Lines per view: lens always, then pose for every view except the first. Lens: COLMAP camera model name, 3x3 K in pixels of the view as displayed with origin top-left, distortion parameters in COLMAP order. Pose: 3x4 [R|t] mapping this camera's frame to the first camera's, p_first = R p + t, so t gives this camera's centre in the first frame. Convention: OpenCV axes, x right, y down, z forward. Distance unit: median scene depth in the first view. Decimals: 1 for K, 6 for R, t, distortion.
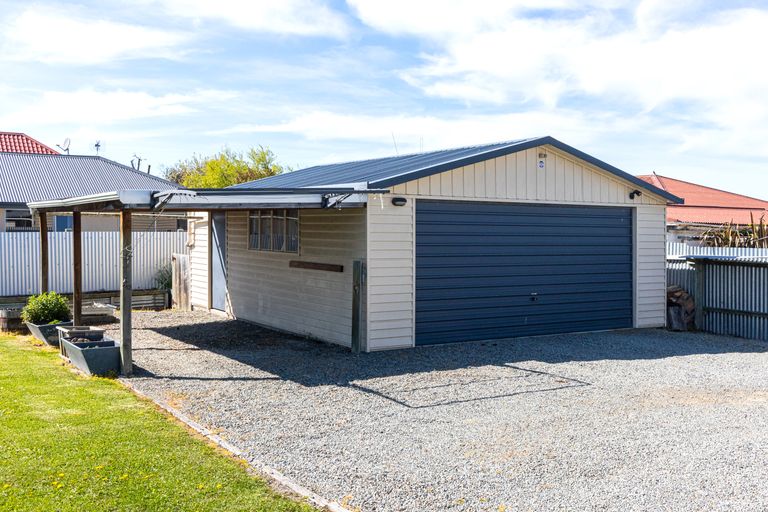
lens RADIAL K [[845.2, 0, 385.3], [0, 845.2, 252.3], [0, 0, 1]] dist [0.035067, 0.000000]
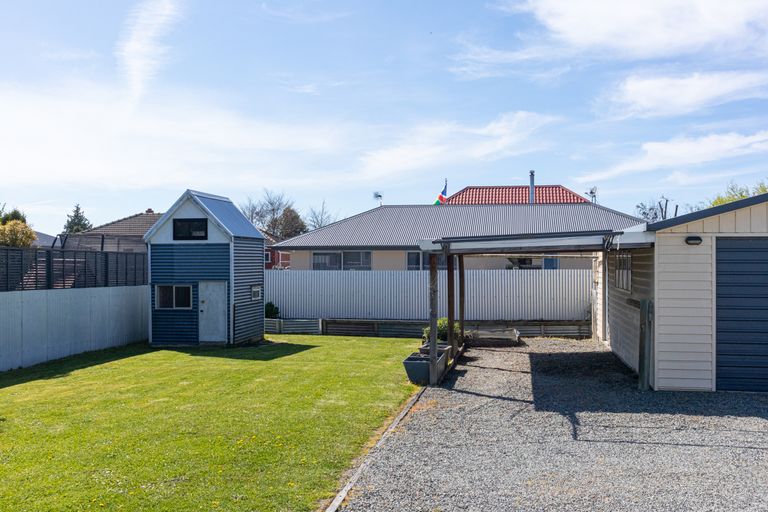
lens RADIAL K [[775.2, 0, 377.2], [0, 775.2, 257.6], [0, 0, 1]] dist [-0.003607, 0.000000]
pose [[0.721152, -0.011982, -0.692673, 0.368211], [-0.012575, 0.999459, -0.030381, -0.007934], [0.692663, 0.030619, 0.720611, 0.097037]]
